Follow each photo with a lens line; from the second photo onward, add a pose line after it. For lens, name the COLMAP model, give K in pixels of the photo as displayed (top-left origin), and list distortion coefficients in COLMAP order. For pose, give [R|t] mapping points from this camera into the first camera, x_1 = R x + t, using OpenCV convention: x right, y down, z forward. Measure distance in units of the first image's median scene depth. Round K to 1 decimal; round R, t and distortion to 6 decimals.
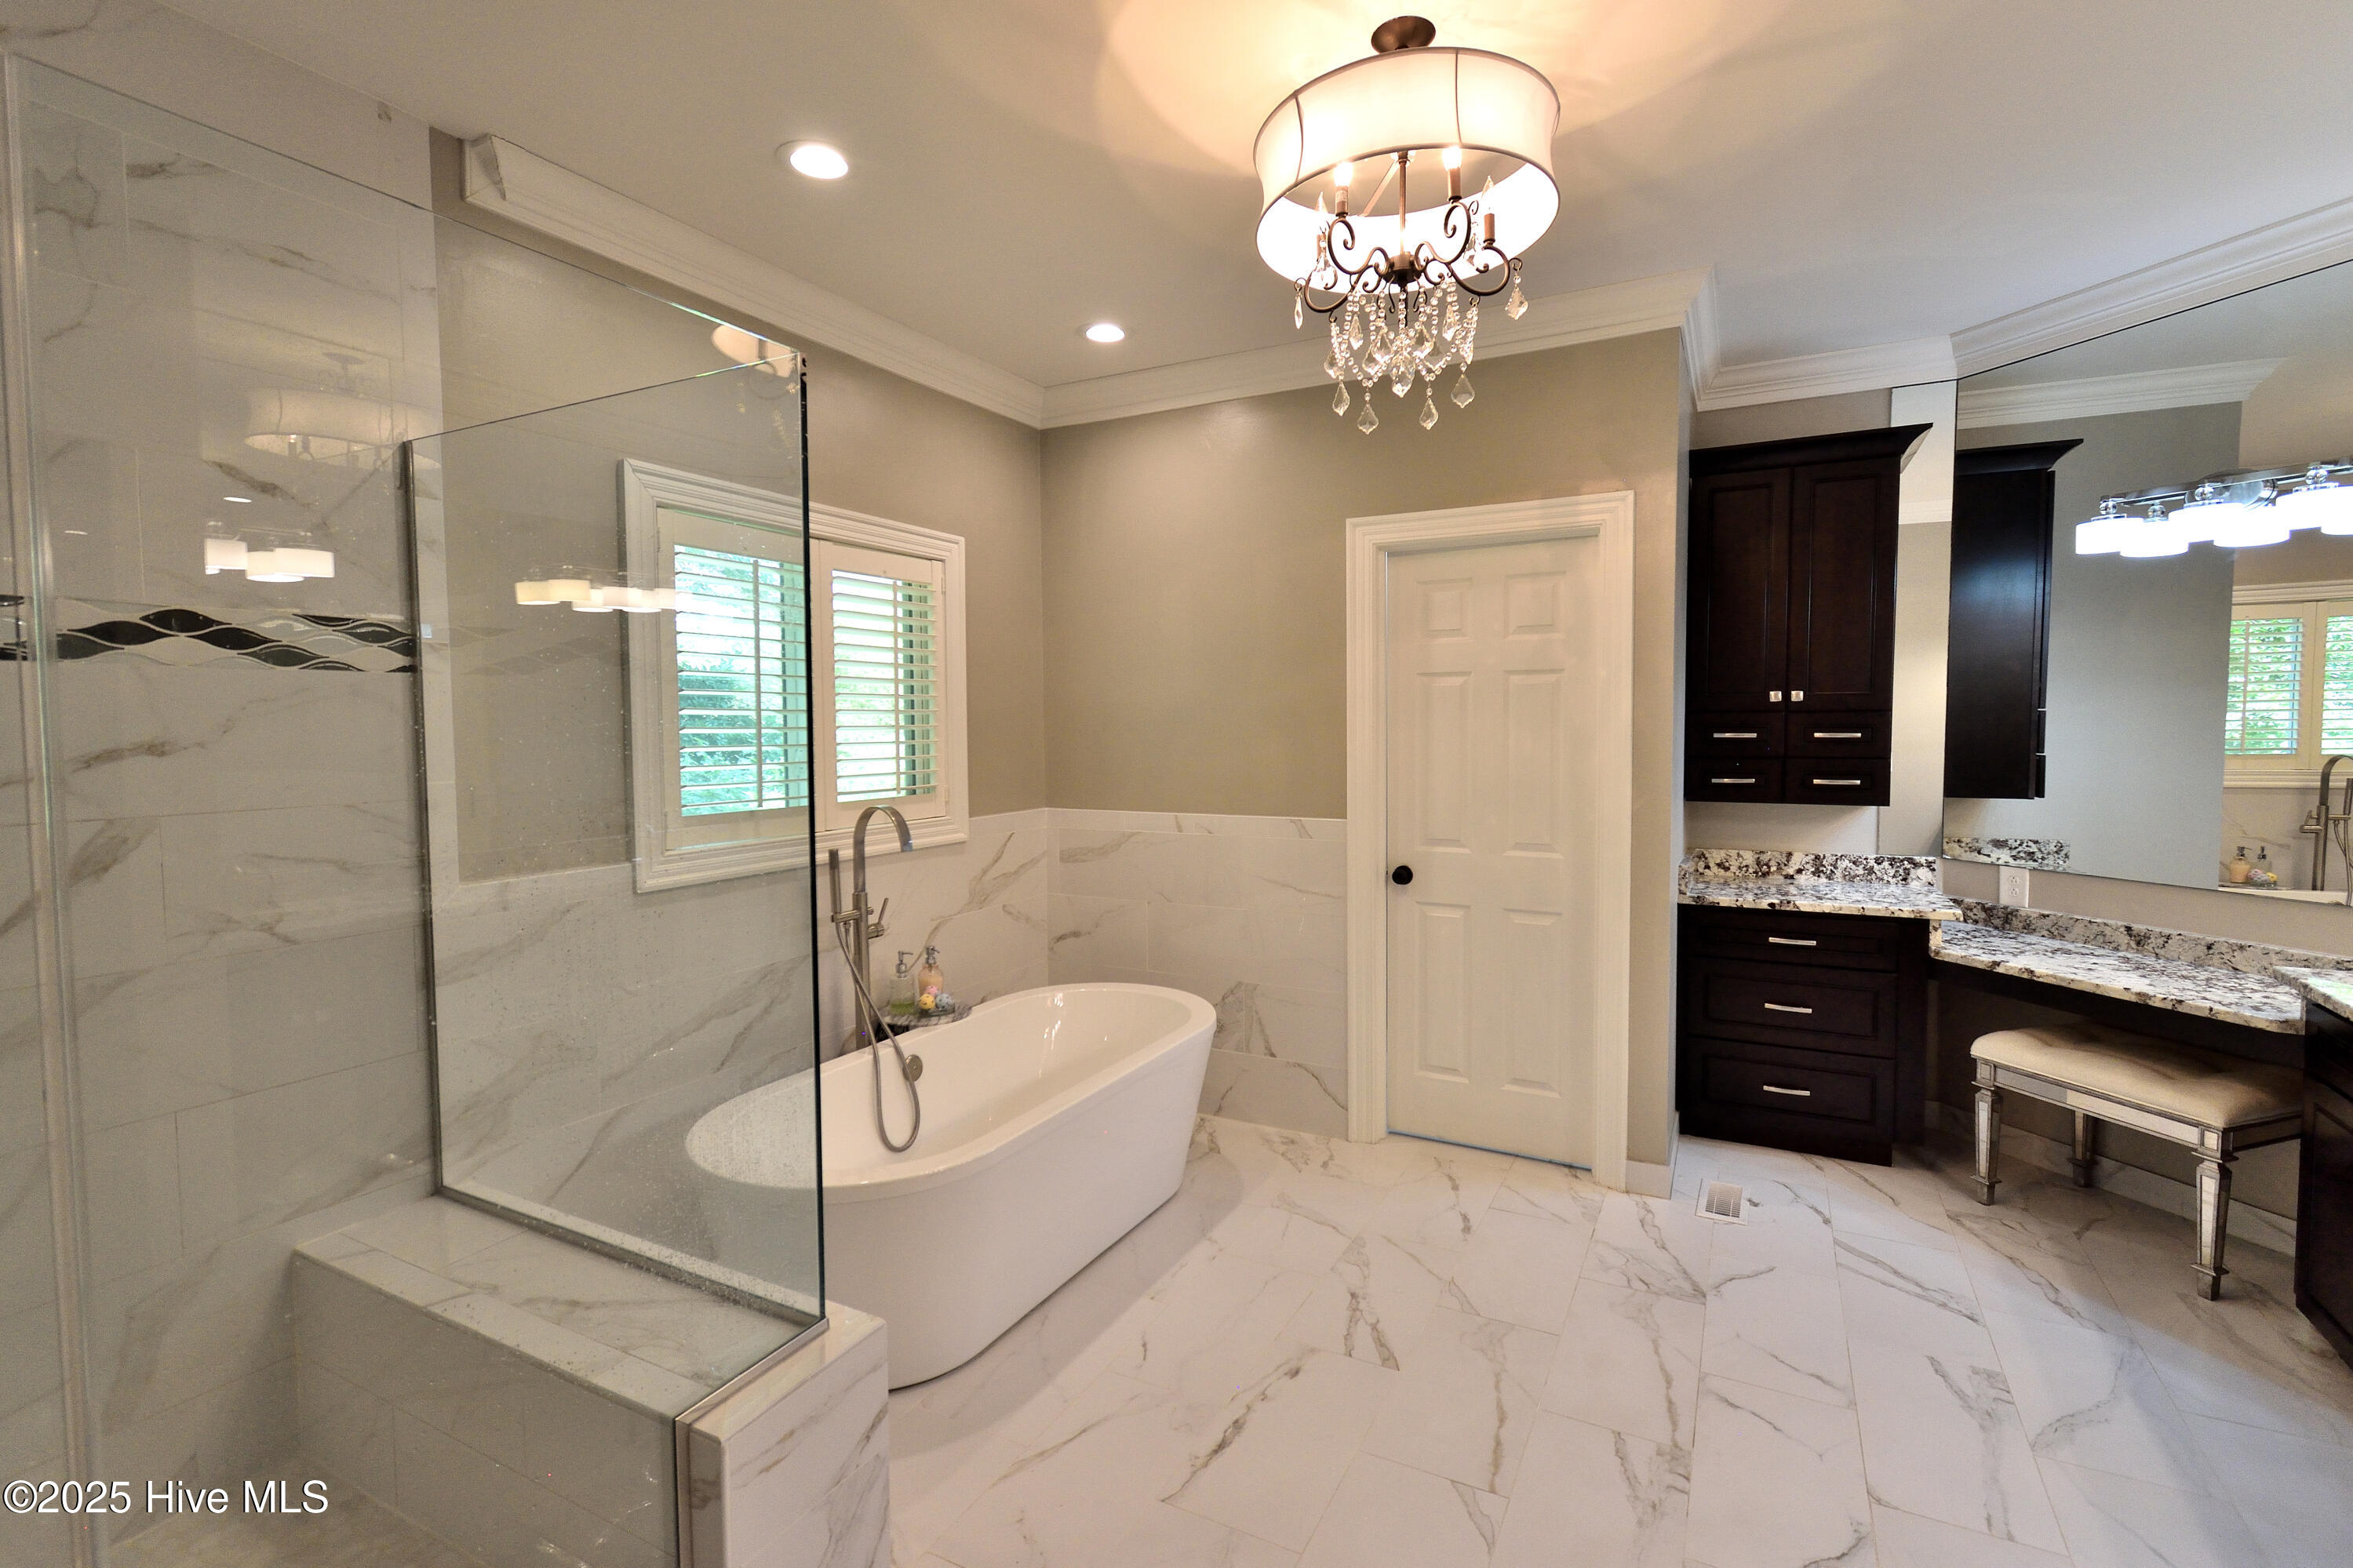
lens RADIAL K [[1087.1, 0, 1195.8], [0, 1087.1, 778.8], [0, 0, 1]] dist [0.003288, -0.001801]
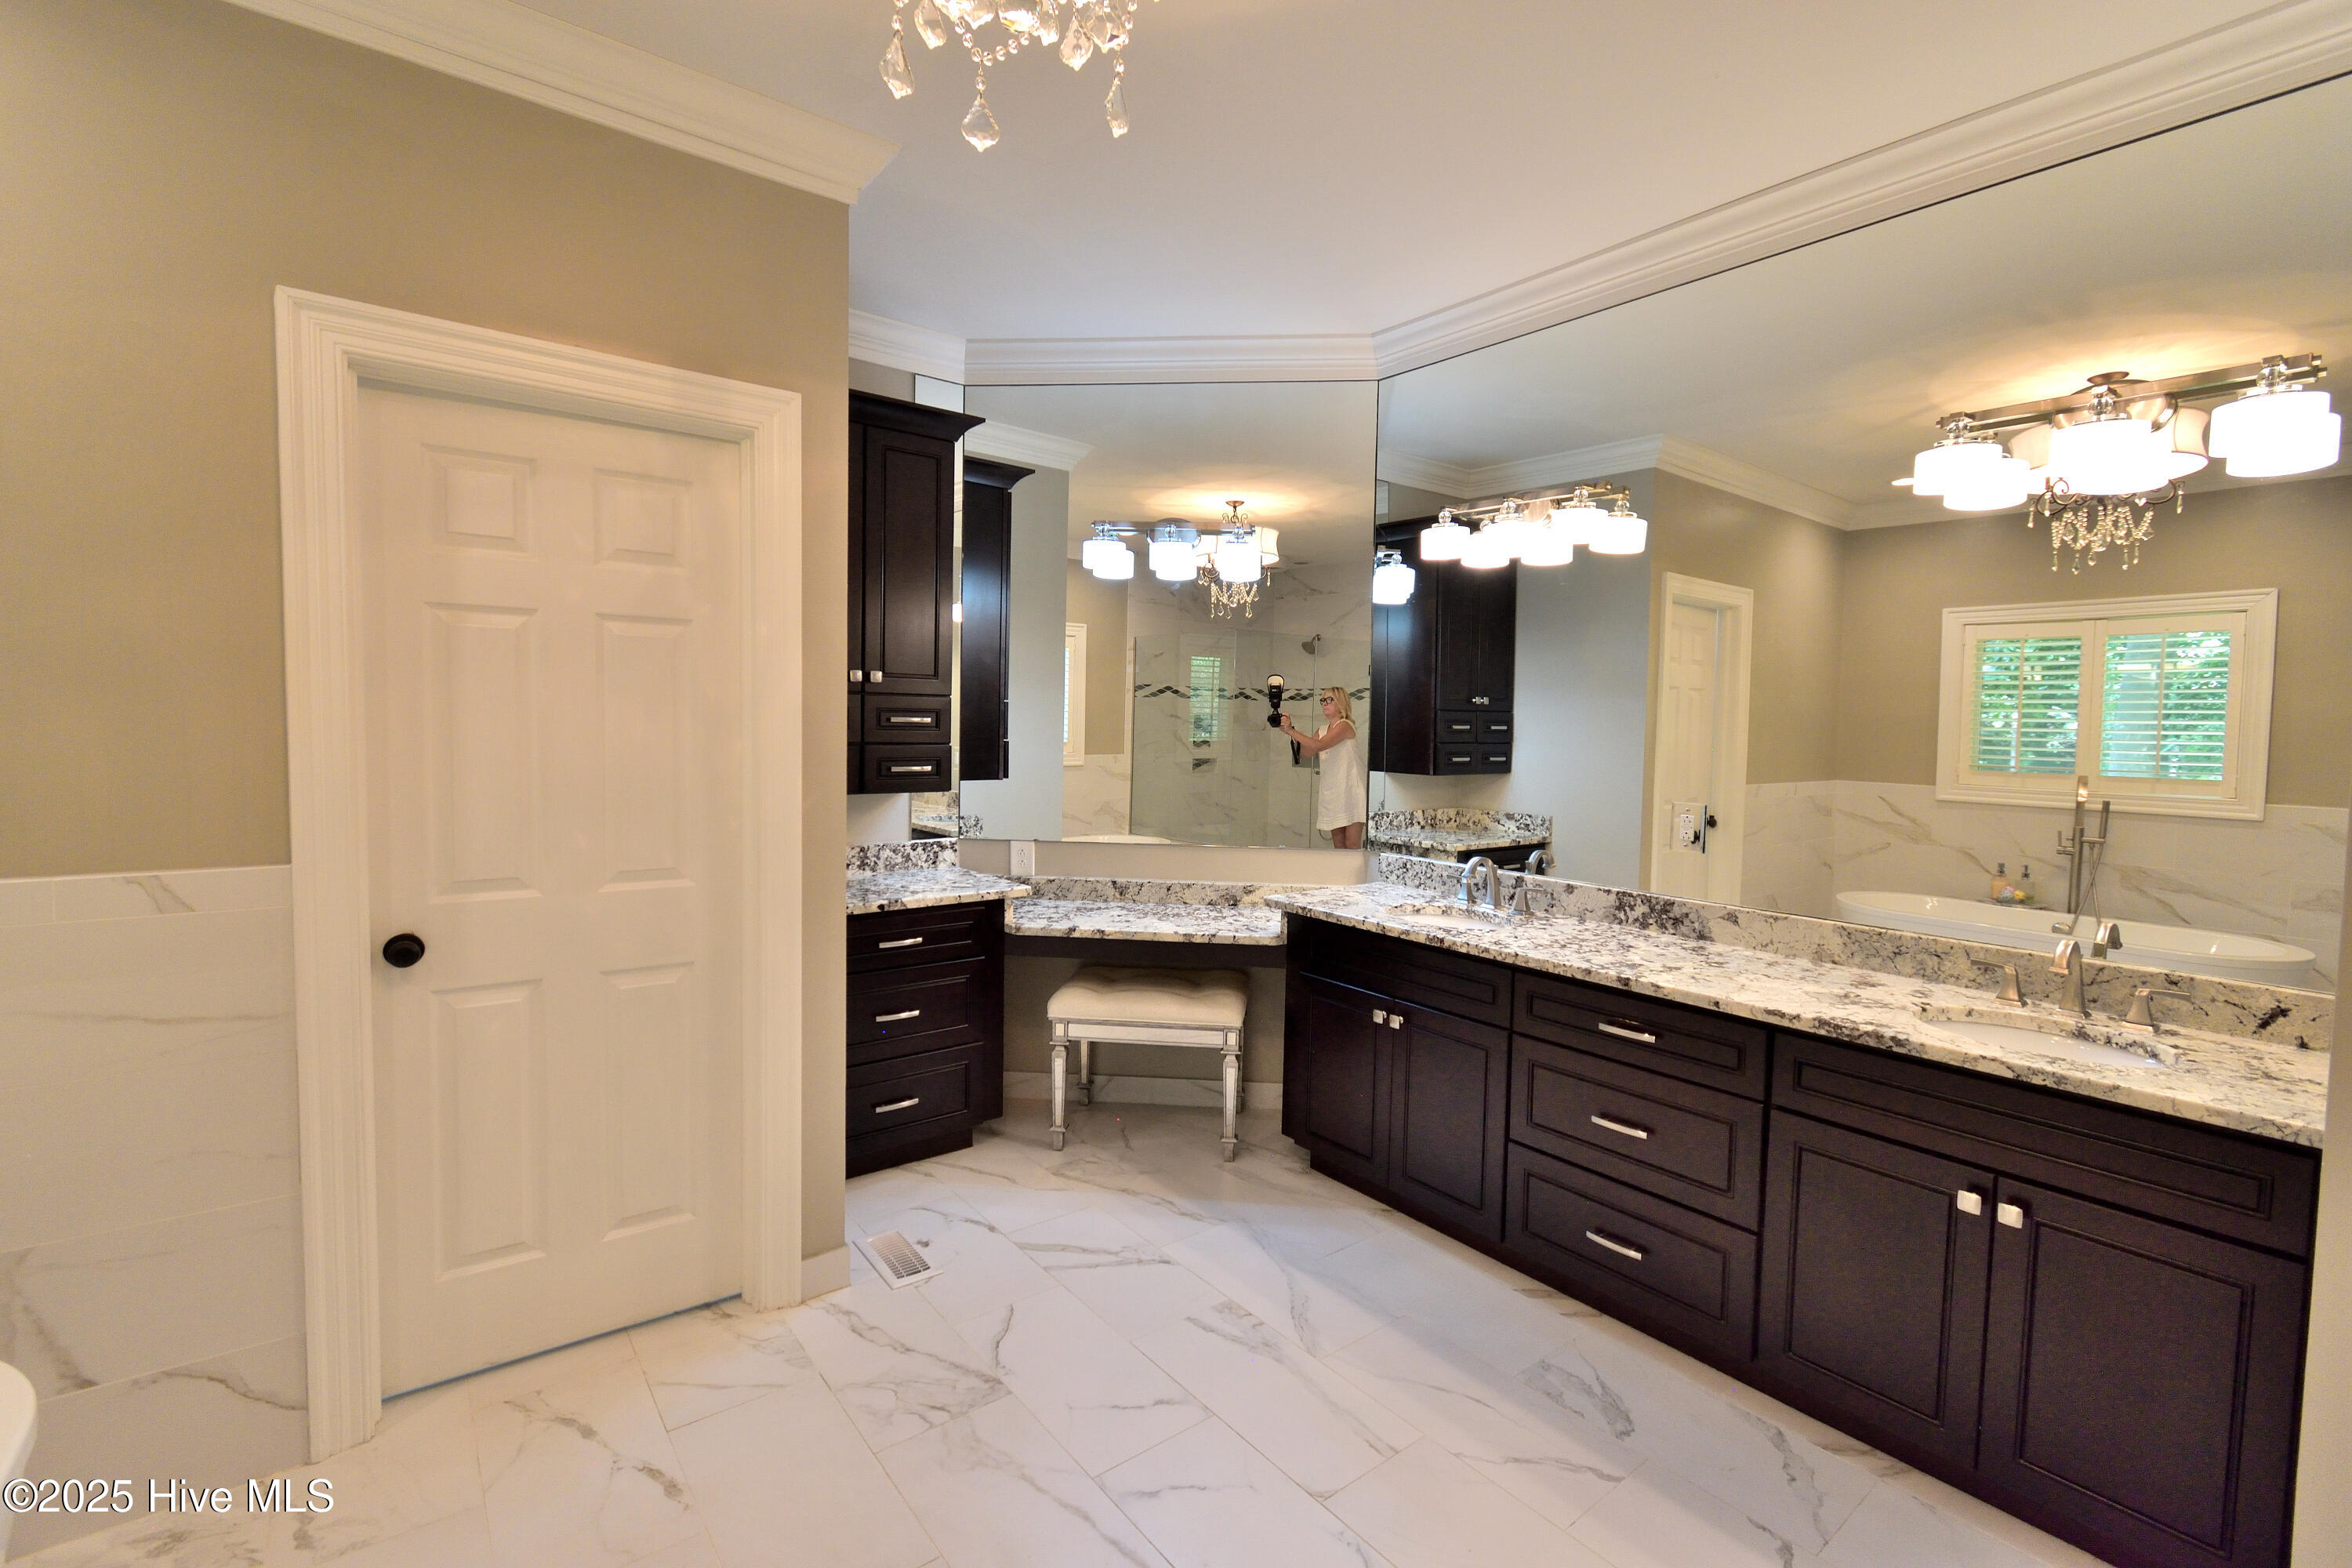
lens RADIAL K [[1029.7, 0, 1205.9], [0, 1029.7, 776.5], [0, 0, 1]] dist [-0.000722, -0.000254]
pose [[0.405691, -0.033220, 0.913406, -0.145362], [0.026534, 0.999346, 0.024560, -0.006326], [-0.913625, 0.014272, 0.406307, 0.426495]]
